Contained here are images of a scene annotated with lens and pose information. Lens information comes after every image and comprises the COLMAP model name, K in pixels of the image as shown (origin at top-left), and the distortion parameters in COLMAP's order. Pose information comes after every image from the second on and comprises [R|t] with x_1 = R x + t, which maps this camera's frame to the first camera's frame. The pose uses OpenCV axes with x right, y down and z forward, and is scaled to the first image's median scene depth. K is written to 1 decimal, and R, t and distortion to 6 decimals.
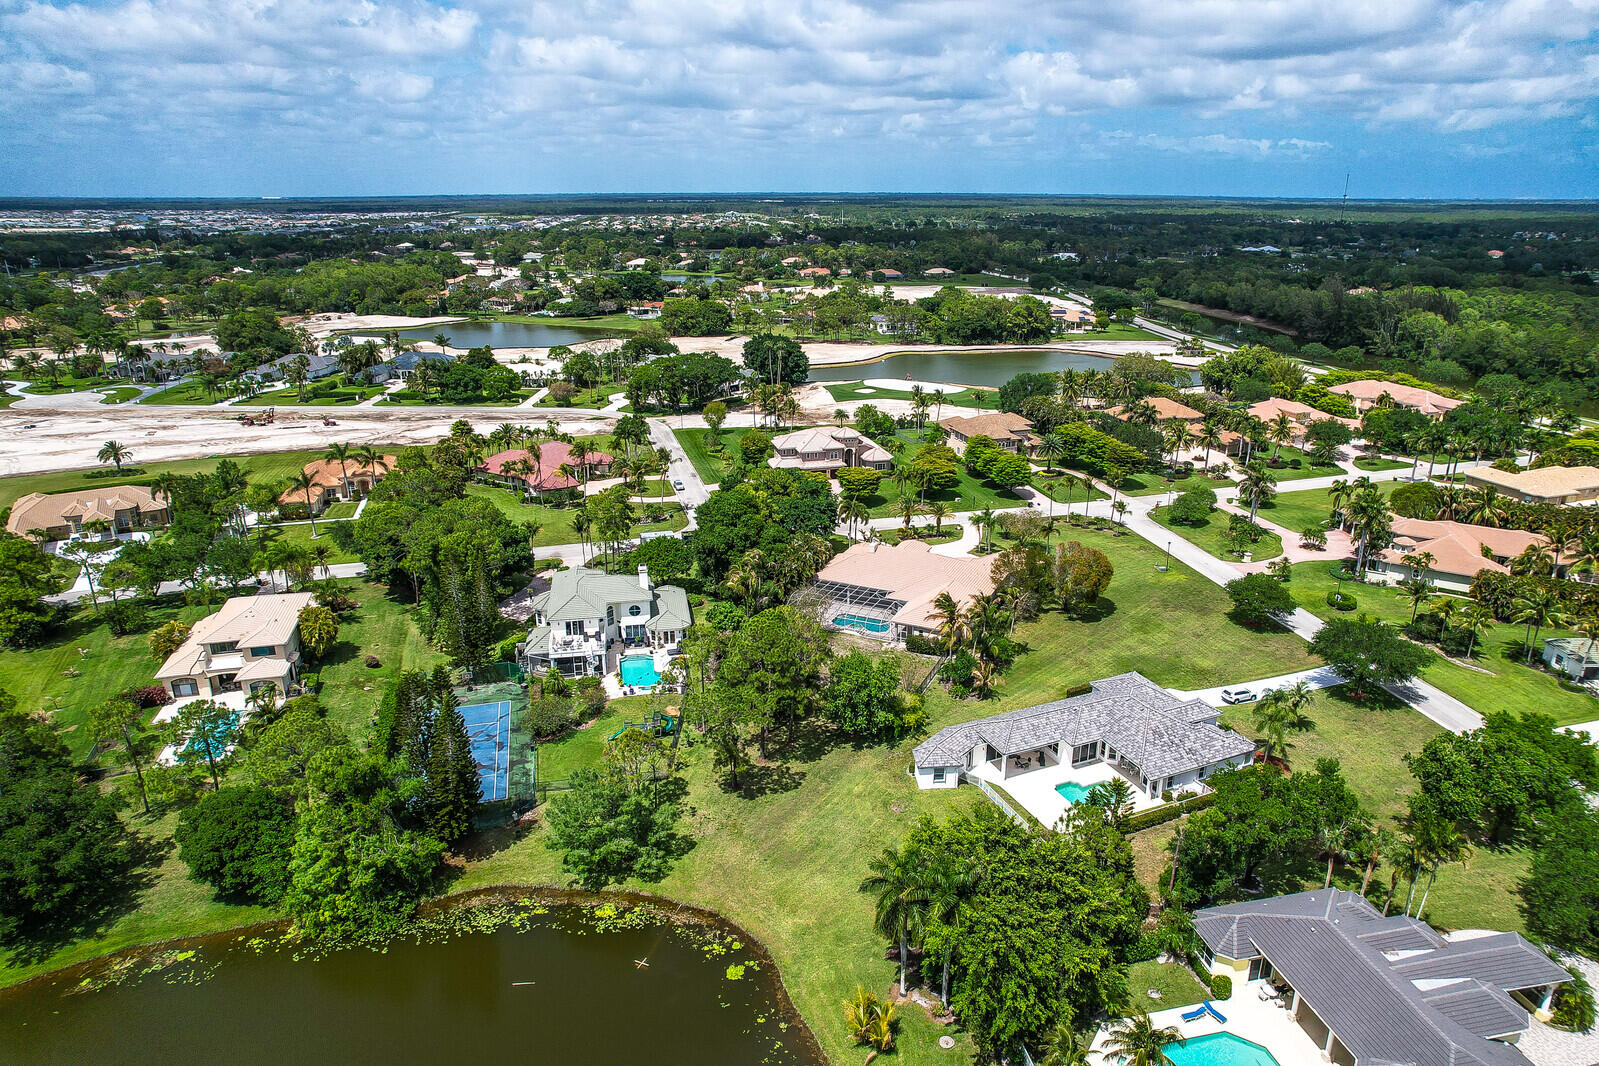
lens RADIAL K [[1017.9, 0, 814.2], [0, 1017.9, 535.5], [0, 0, 1]] dist [-0.078668, 0.070965]
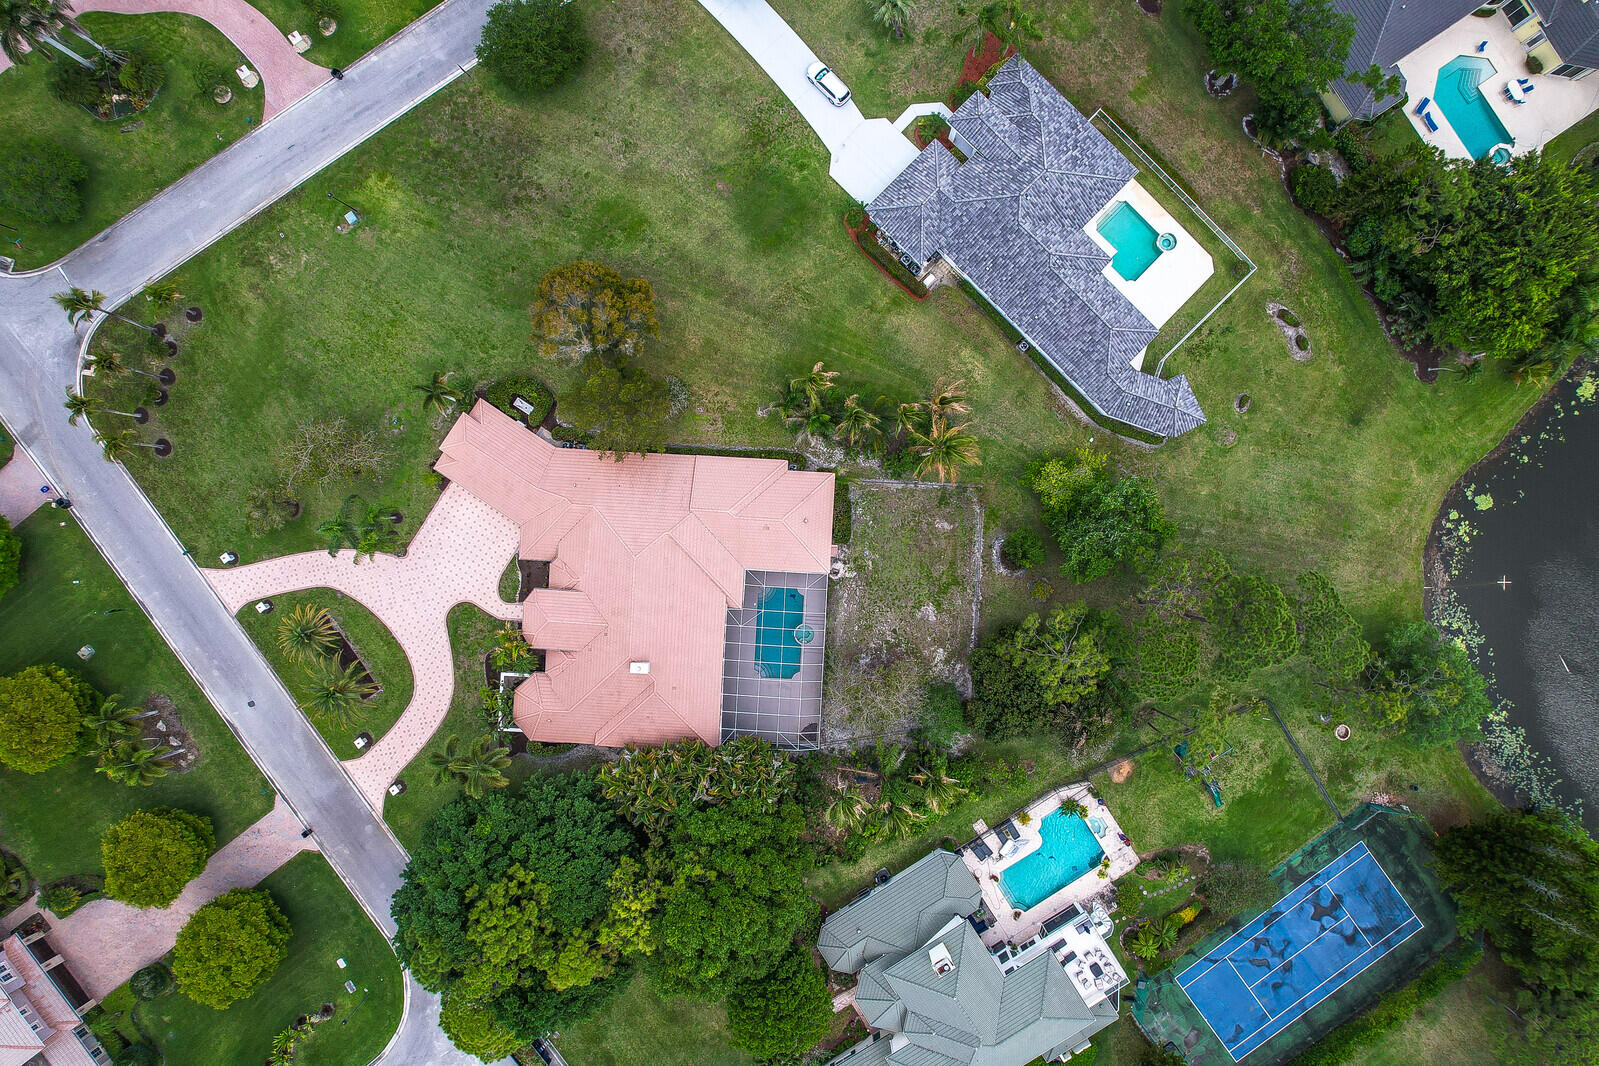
lens RADIAL K [[1017.9, 0, 814.2], [0, 1017.9, 535.5], [0, 0, 1]] dist [-0.078668, 0.070965]
pose [[-0.368087, -0.929756, -0.008095, 0.073010], [0.307121, -0.129796, 0.942778, -0.363324], [-0.877604, 0.344538, 0.333324, 0.534137]]
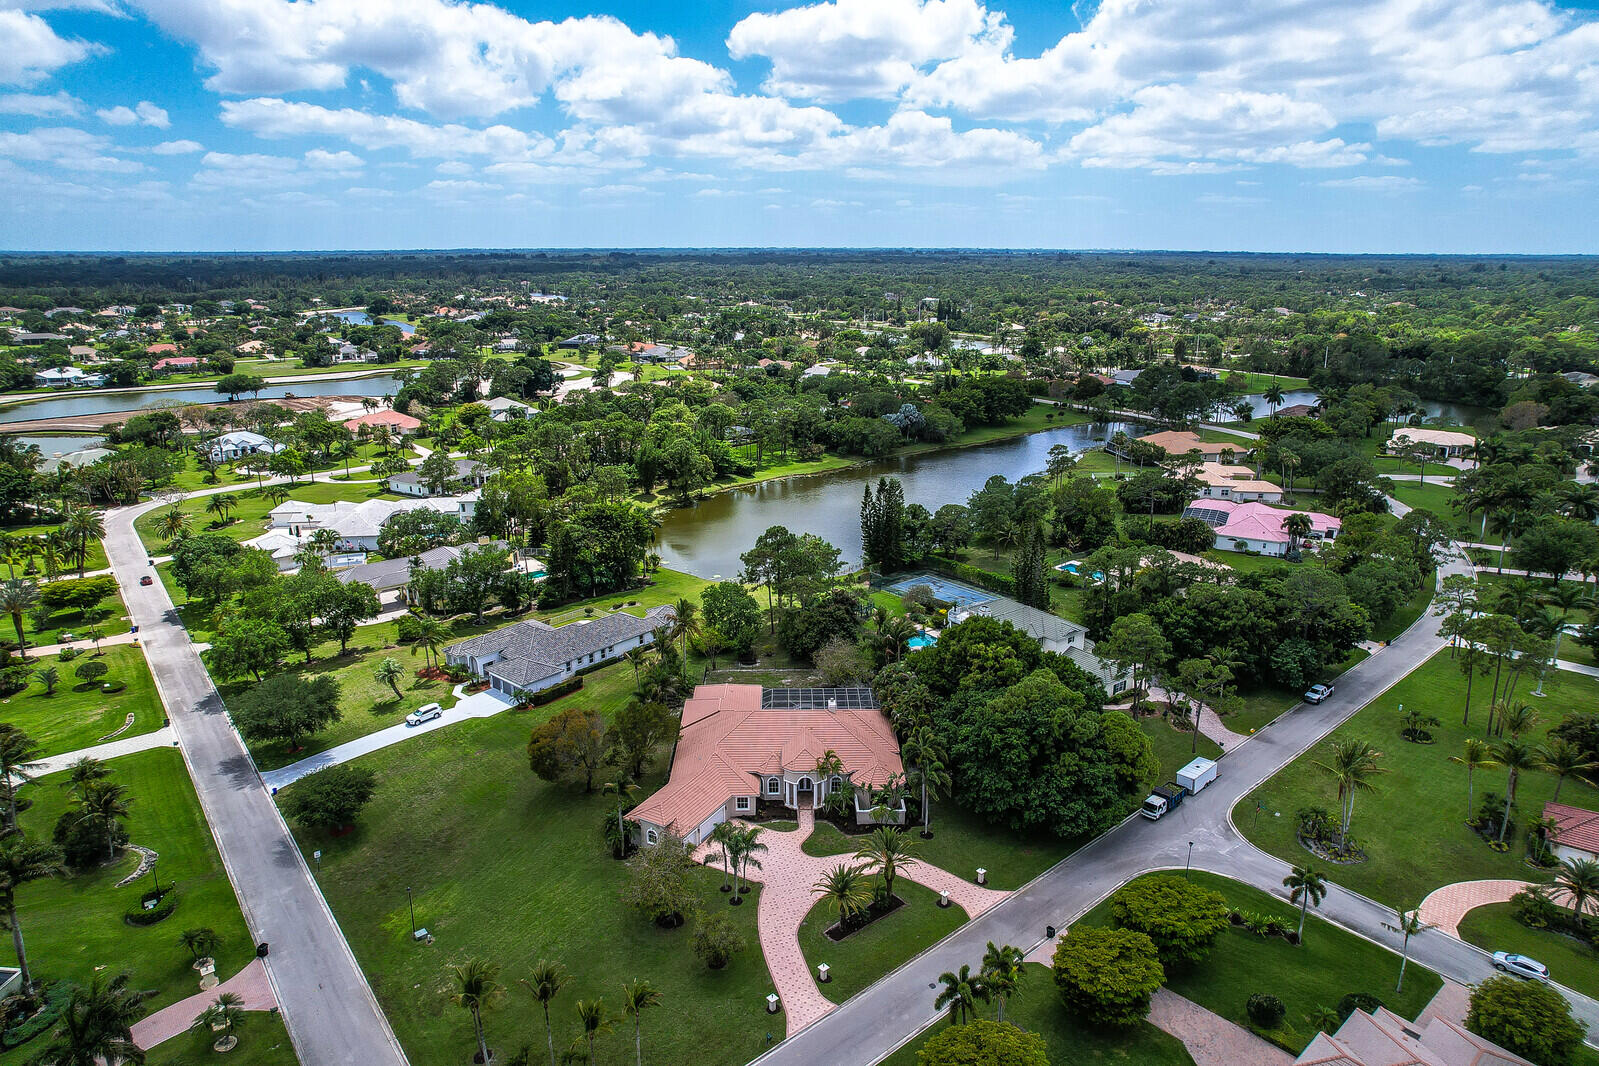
lens RADIAL K [[1017.9, 0, 814.2], [0, 1017.9, 535.5], [0, 0, 1]] dist [-0.078668, 0.070965]
pose [[-0.895966, 0.120367, -0.427501, 0.298038], [-0.147321, 0.827525, 0.541755, -0.396740], [0.418978, 0.548374, -0.723701, 1.132866]]
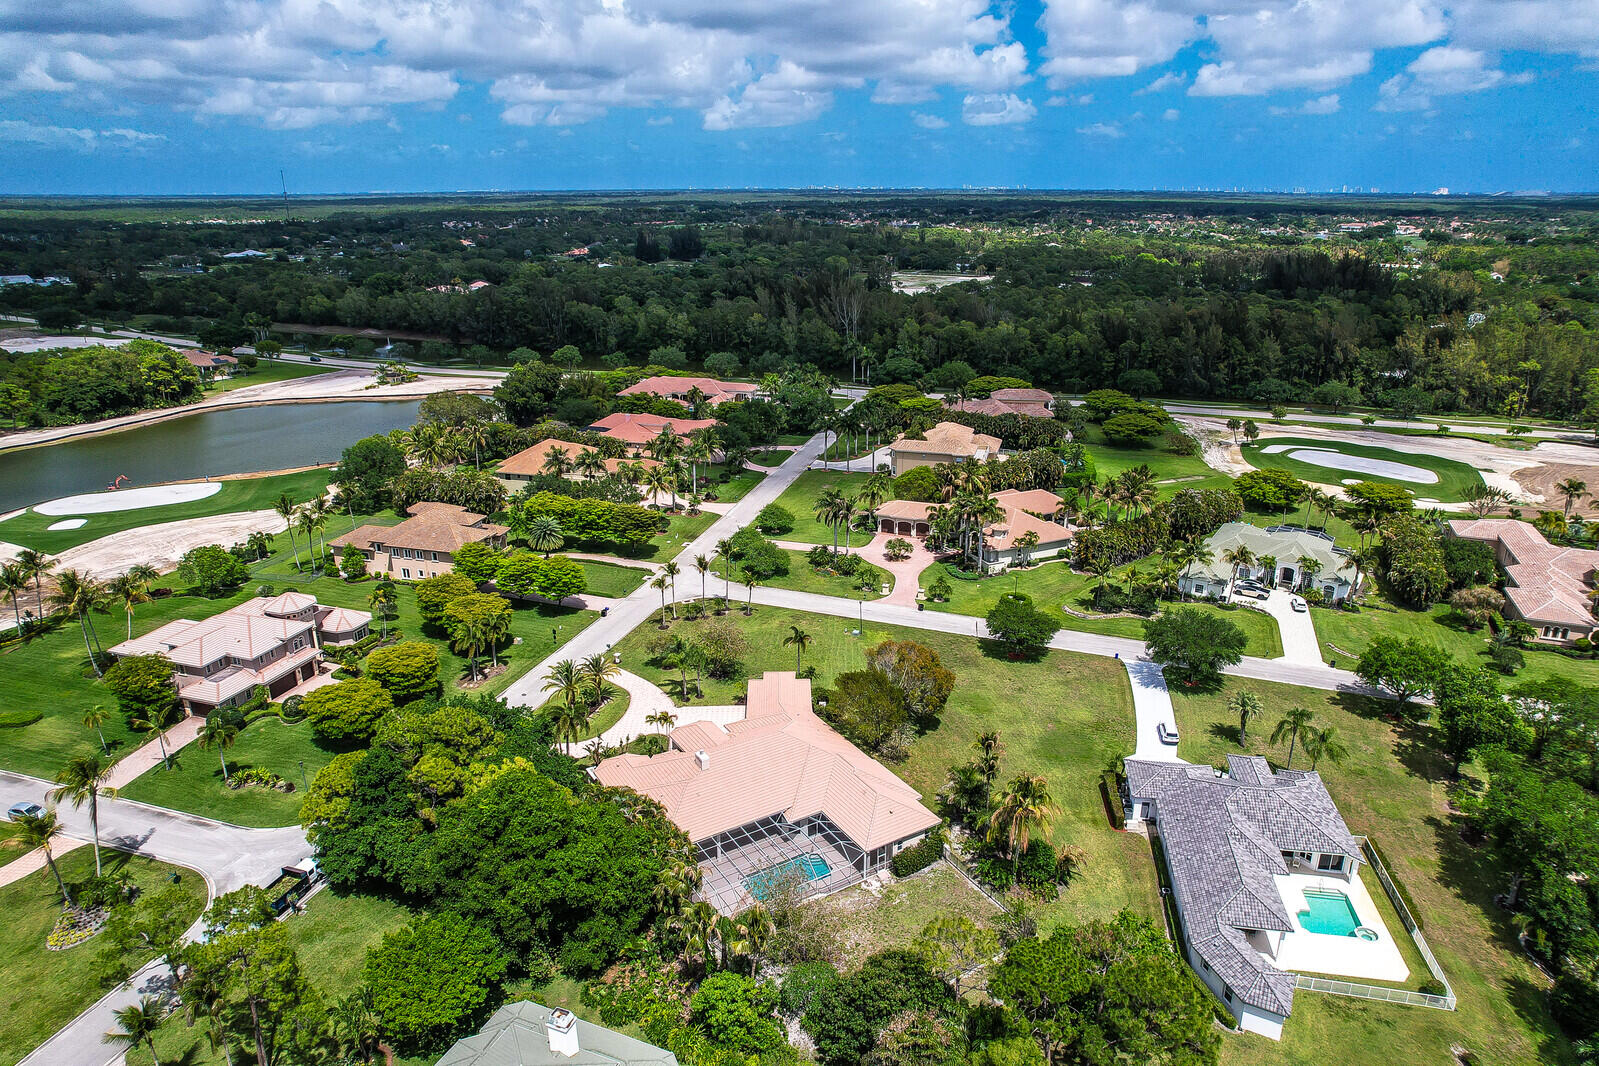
lens RADIAL K [[1017.9, 0, 814.2], [0, 1017.9, 535.5], [0, 0, 1]] dist [-0.078668, 0.070965]
pose [[0.548444, -0.276078, 0.789297, -0.282888], [0.273232, 0.951278, 0.142879, -0.150252], [-0.790287, 0.137300, 0.597156, 0.408669]]
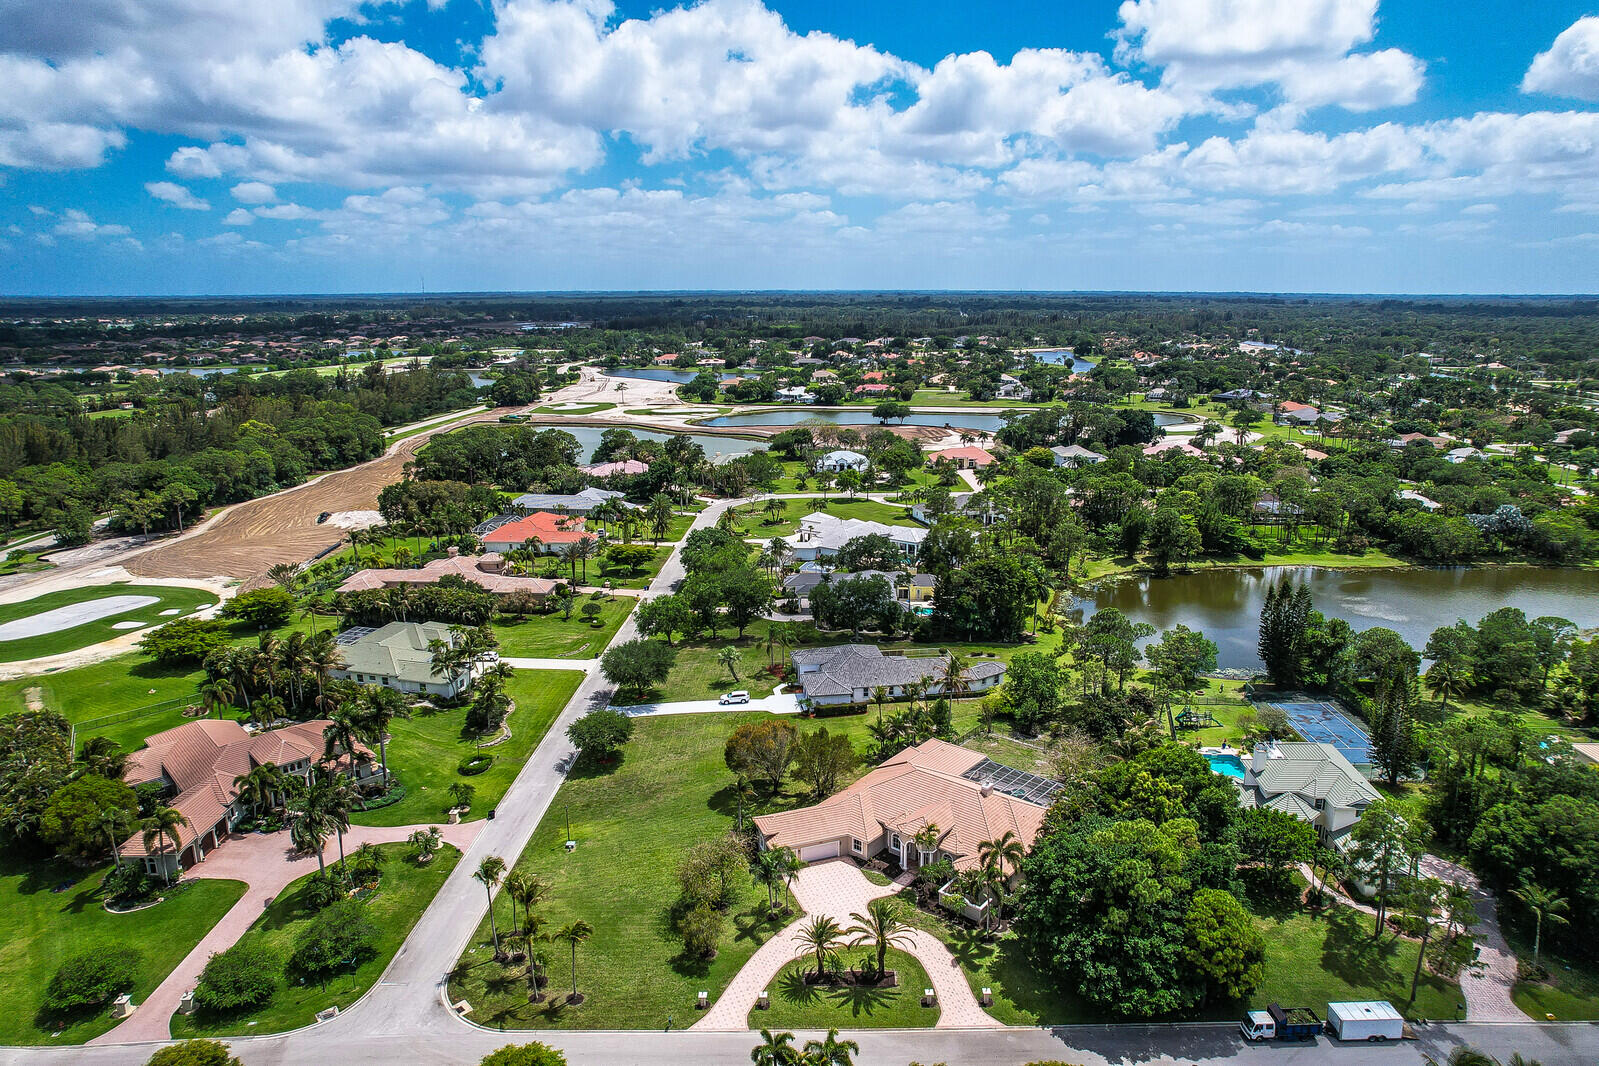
lens RADIAL K [[1017.9, 0, 814.2], [0, 1017.9, 535.5], [0, 0, 1]] dist [-0.078668, 0.070965]
pose [[-0.968113, -0.059881, 0.243252, 0.008911], [0.081619, 0.842636, 0.532262, -0.438547], [-0.236846, 0.535144, -0.810879, 1.183739]]
